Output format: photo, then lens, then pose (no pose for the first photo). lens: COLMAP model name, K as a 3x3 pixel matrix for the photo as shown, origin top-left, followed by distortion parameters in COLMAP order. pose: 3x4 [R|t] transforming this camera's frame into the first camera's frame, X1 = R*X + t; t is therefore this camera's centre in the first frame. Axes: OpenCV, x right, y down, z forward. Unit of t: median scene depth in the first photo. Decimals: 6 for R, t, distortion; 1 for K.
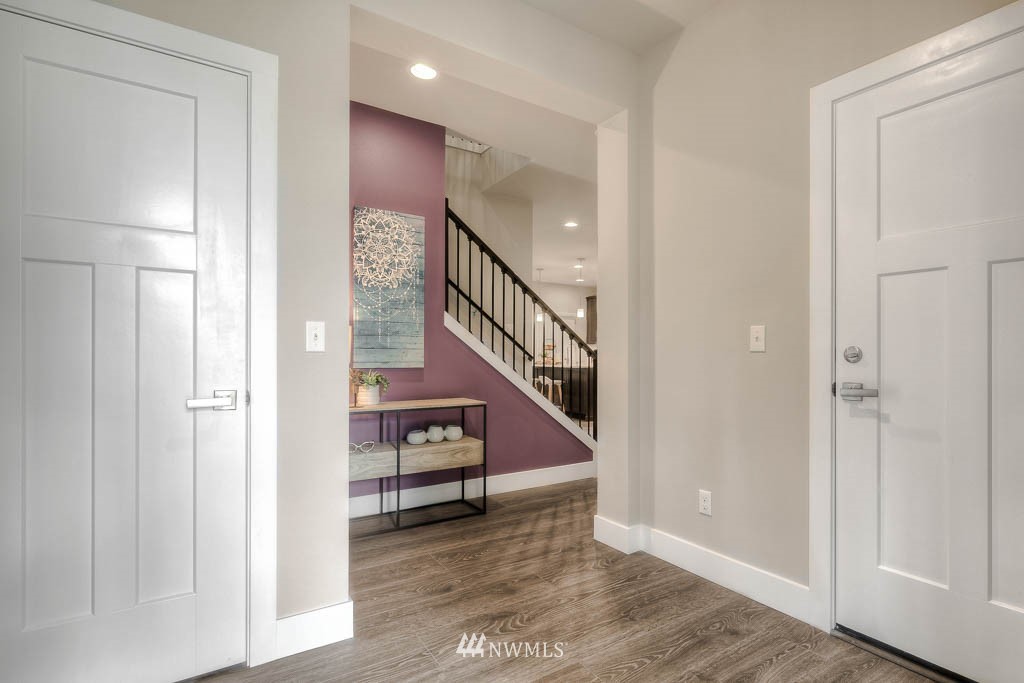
lens RADIAL K [[498.8, 0, 512.0], [0, 498.8, 341.5], [0, 0, 1]] dist [-0.000107, -0.000153]
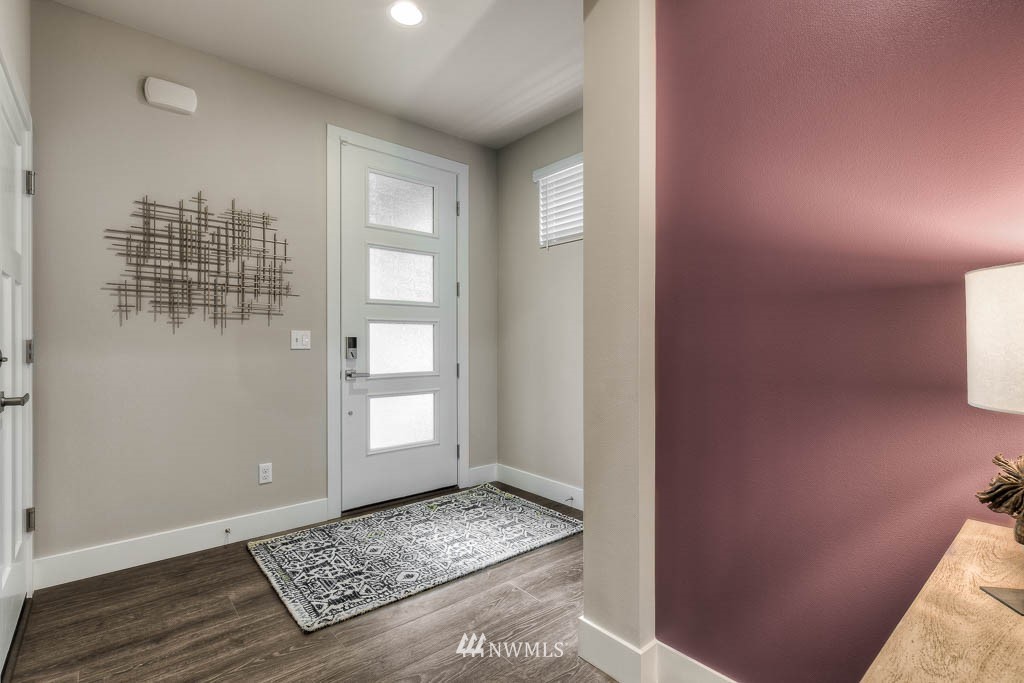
lens RADIAL K [[498.8, 0, 512.0], [0, 498.8, 341.5], [0, 0, 1]] dist [-0.000107, -0.000153]
pose [[-0.990060, -0.002796, -0.140620, -0.066390], [-0.002626, 0.999996, -0.001395, -0.004834], [0.140623, -0.001012, -0.990063, 2.138159]]
